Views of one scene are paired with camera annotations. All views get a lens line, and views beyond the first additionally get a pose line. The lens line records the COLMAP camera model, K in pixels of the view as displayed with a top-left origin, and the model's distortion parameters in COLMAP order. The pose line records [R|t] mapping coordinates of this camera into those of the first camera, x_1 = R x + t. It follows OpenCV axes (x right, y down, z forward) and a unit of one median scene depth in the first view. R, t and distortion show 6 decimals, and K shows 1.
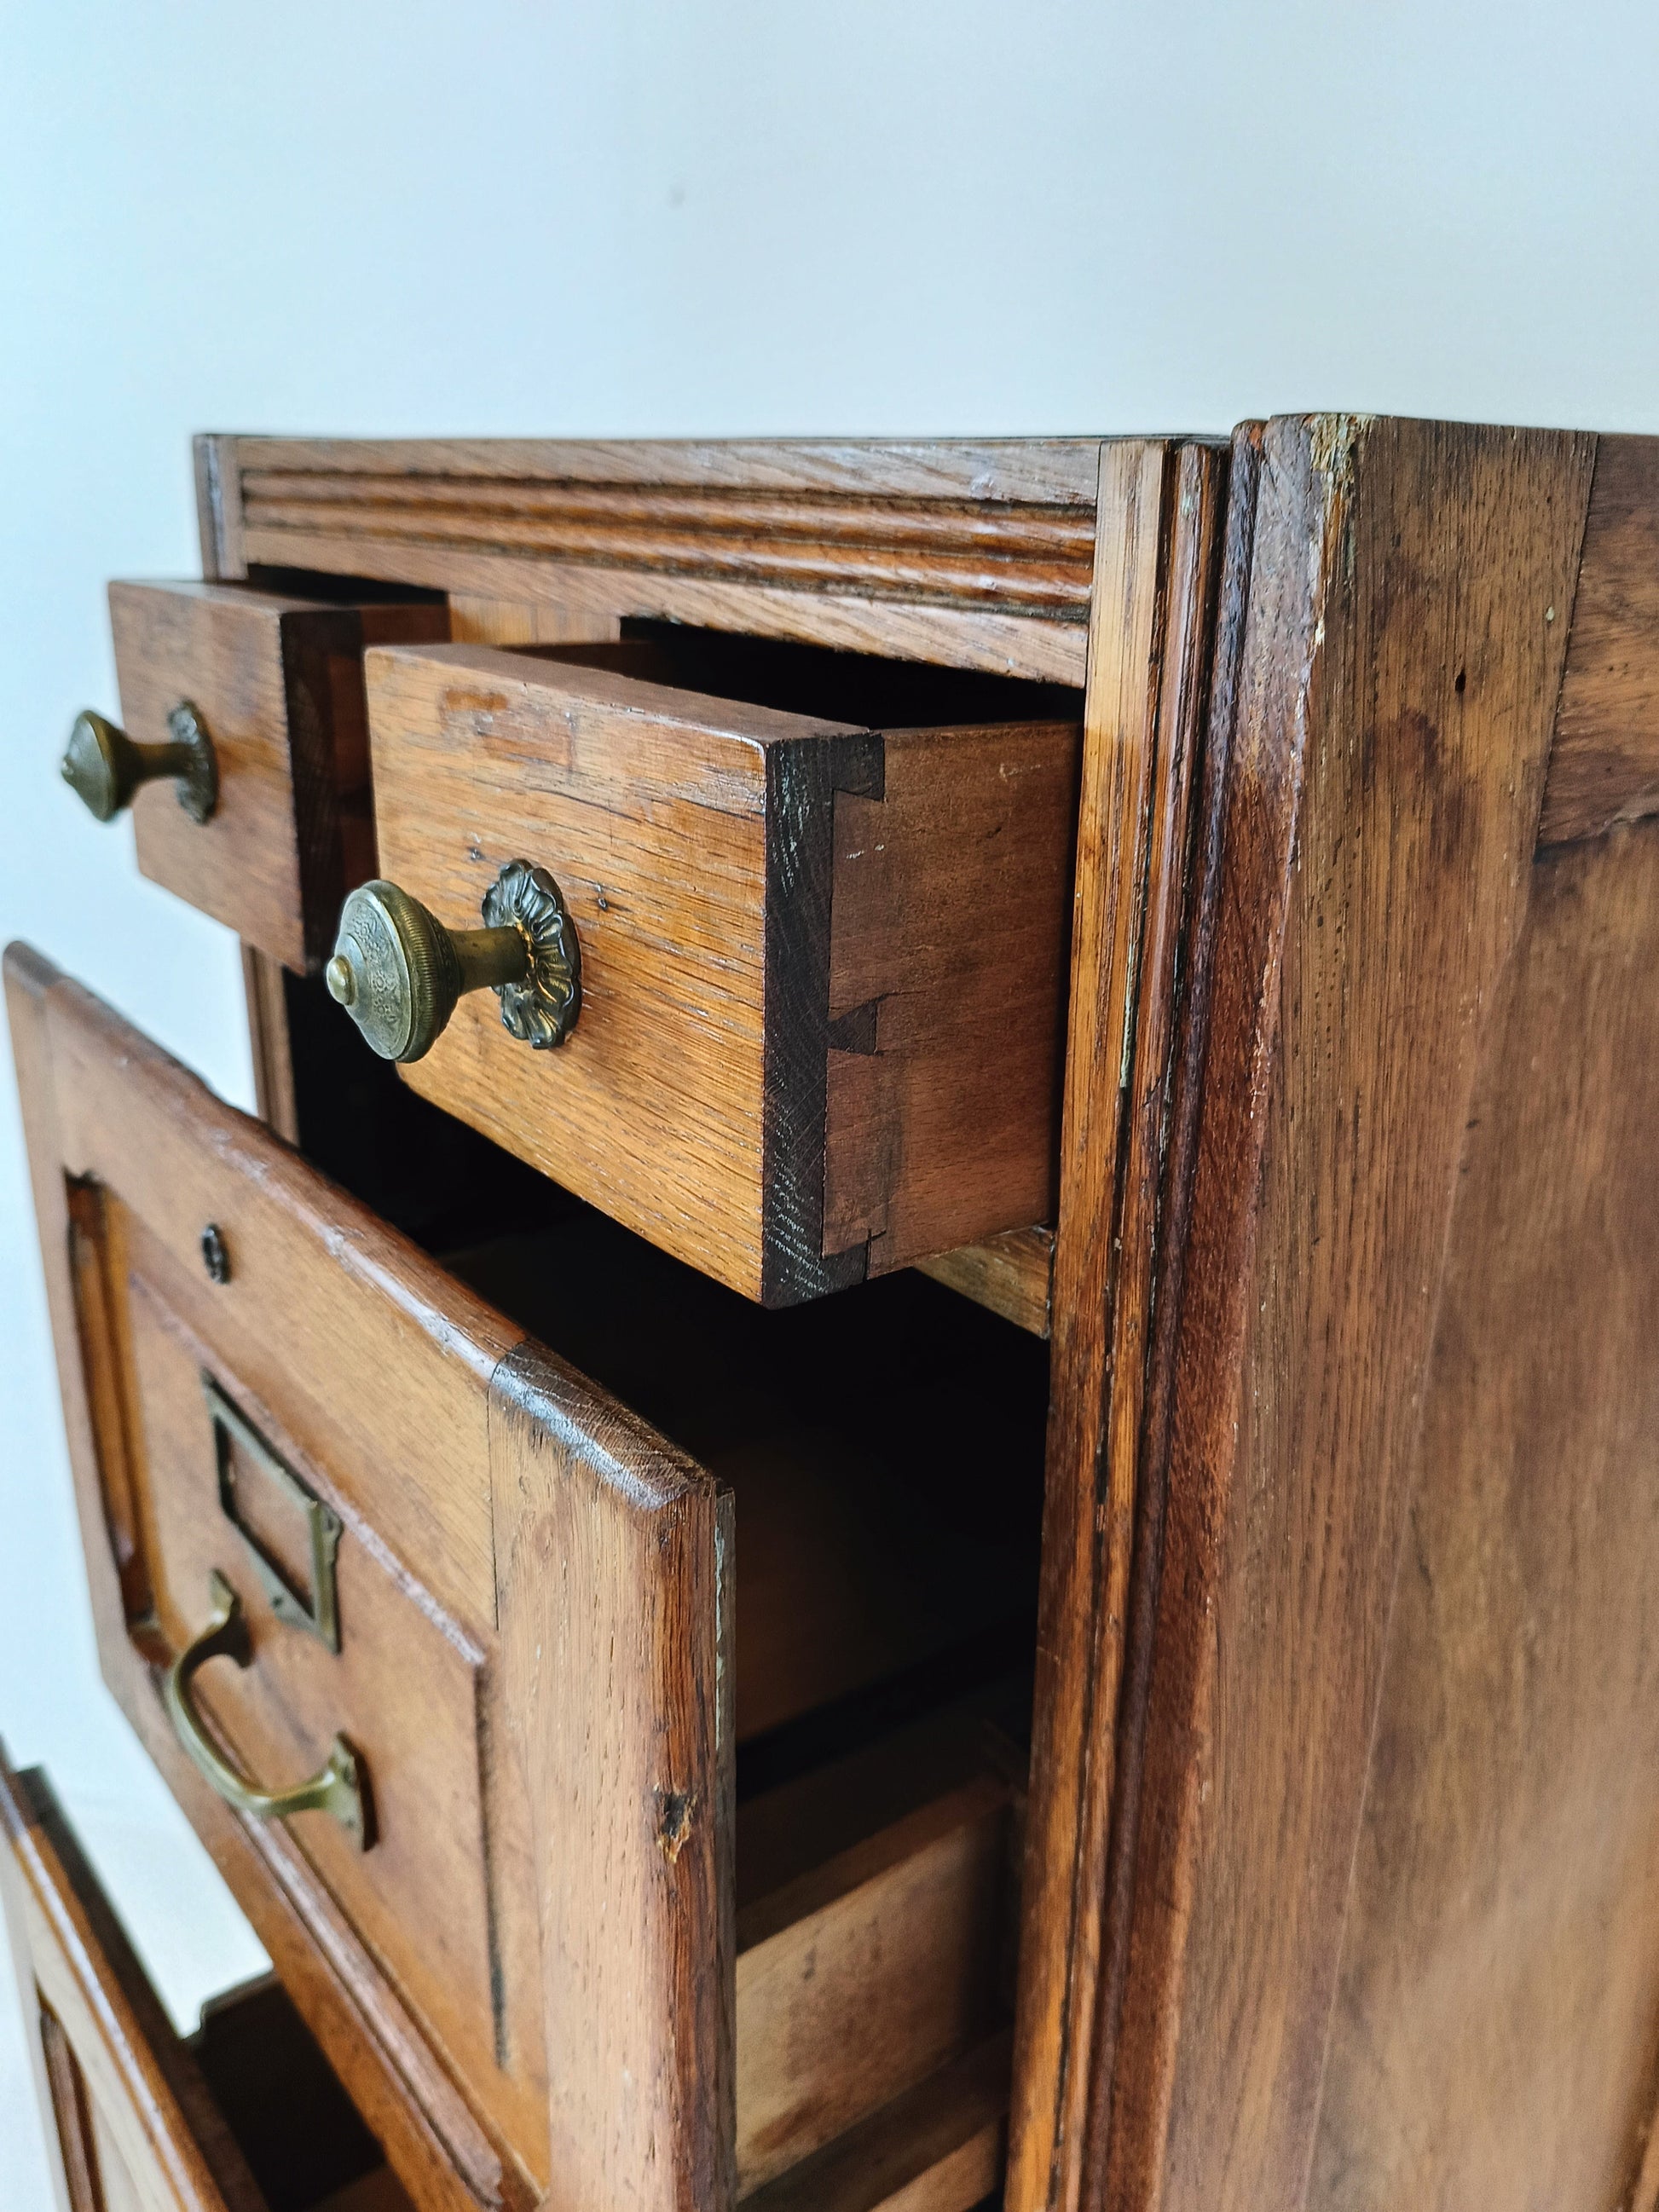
lens RADIAL K [[1741.4, 0, 829.5], [0, 1741.4, 1106.0], [0, 0, 1]] dist [0.013392, -0.052961]
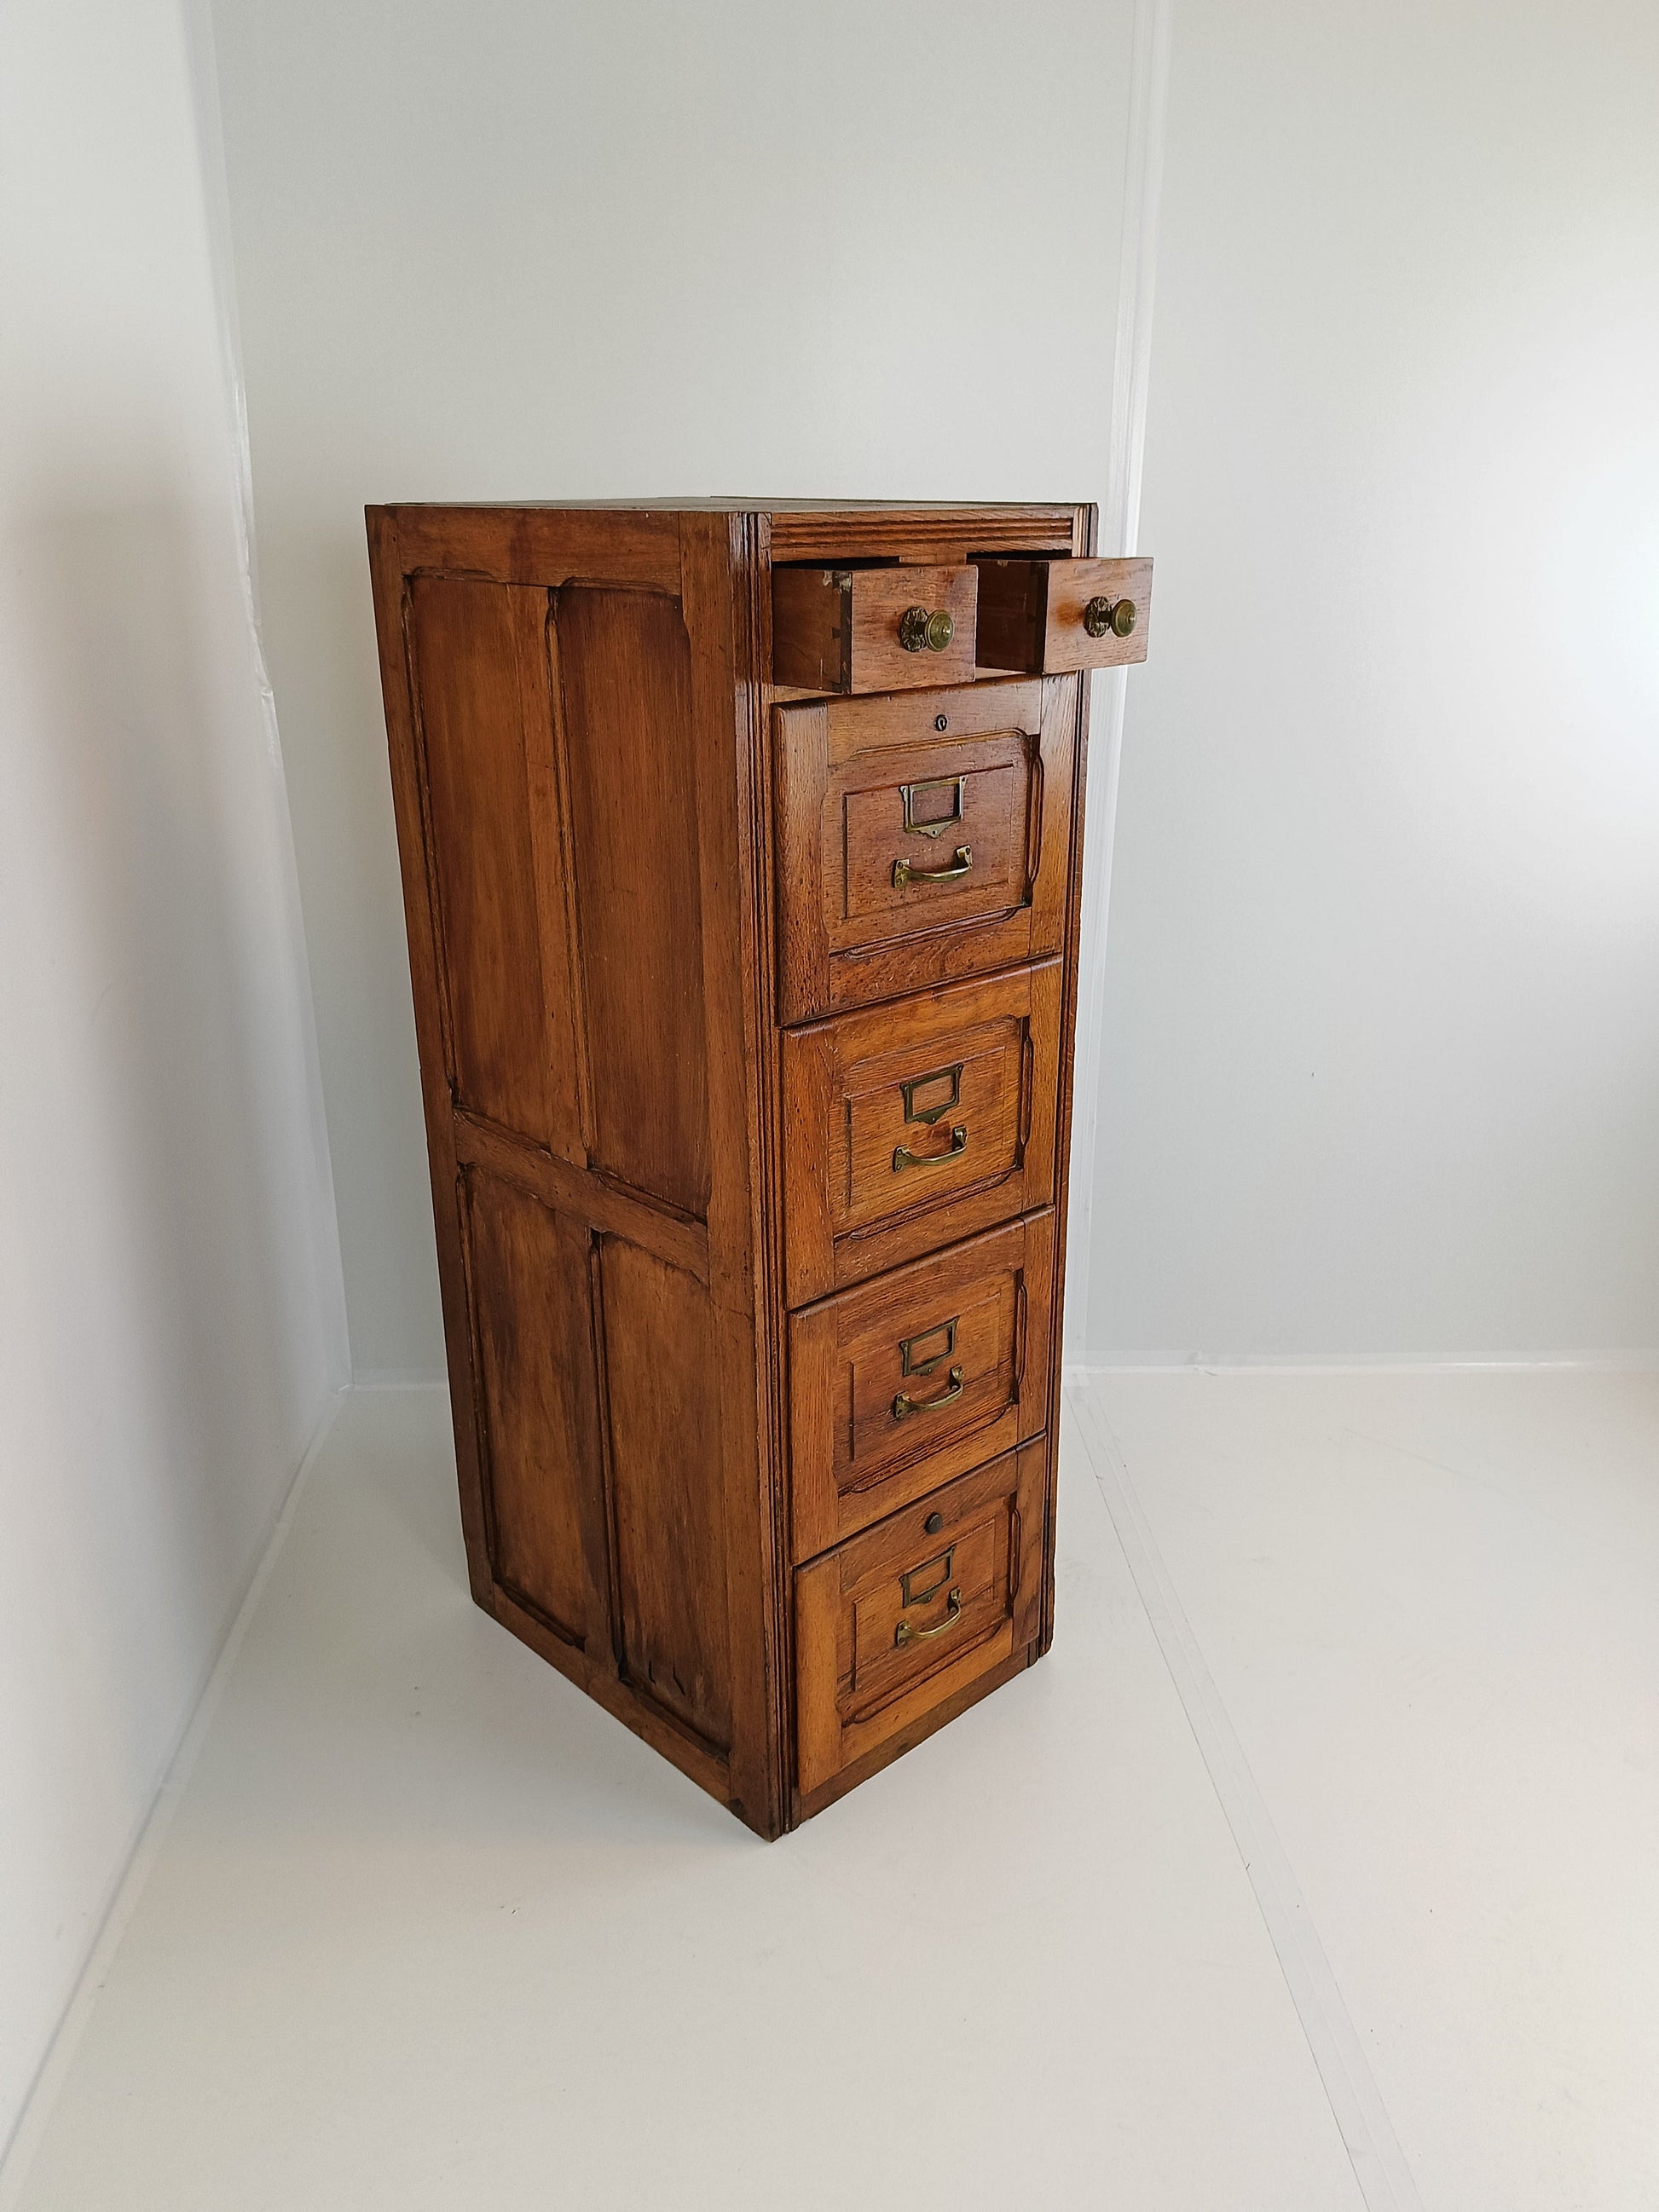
lens RADIAL K [[1695.0, 0, 829.5], [0, 1695.0, 1106.0], [0, 0, 1]] dist [0.091315, -0.282127]
pose [[-0.086716, -0.369246, 0.925277, -5.476715], [0.337490, 0.862970, 0.376010, -1.001083], [-0.937327, 0.344877, 0.049783, 2.007754]]
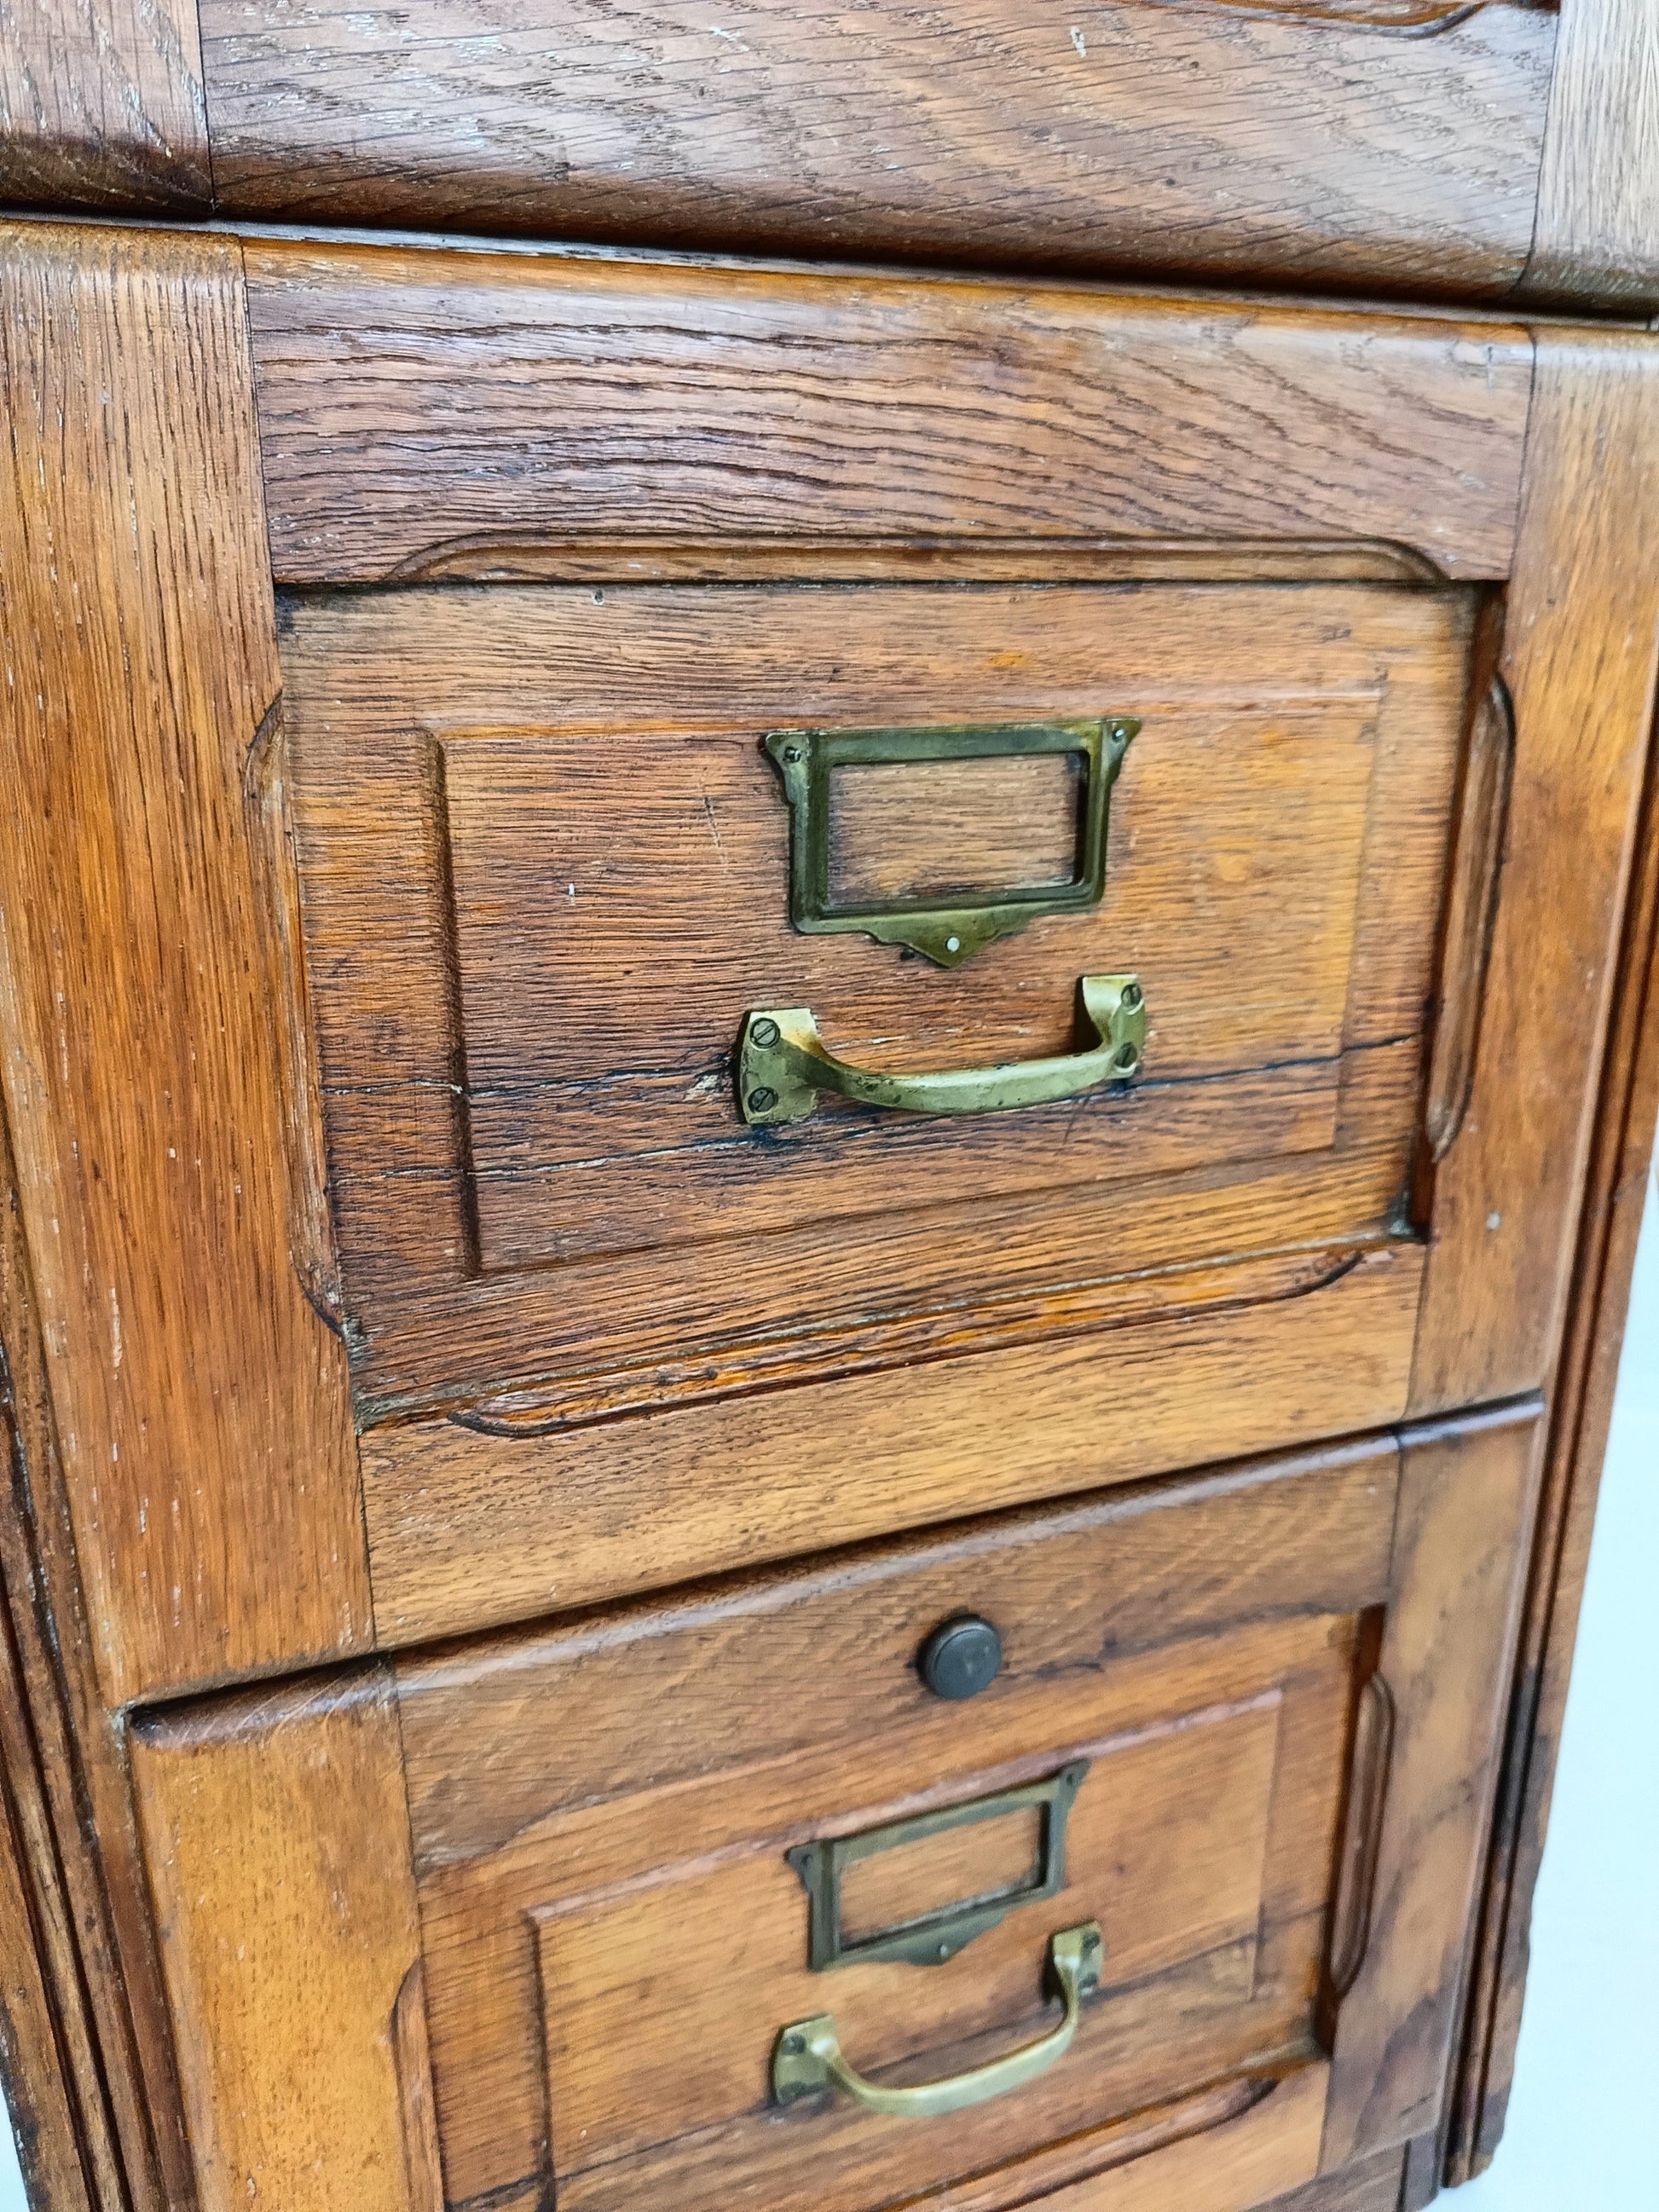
lens RADIAL K [[1699.8, 0, 829.5], [0, 1699.8, 1106.0], [0, 0, 1]] dist [0.002209, -0.010324]
pose [[0.271278, -0.333189, 0.902992, -1.514693], [0.328844, 0.913802, 0.238386, 1.958147], [-0.904583, 0.232275, 0.357461, 1.955087]]
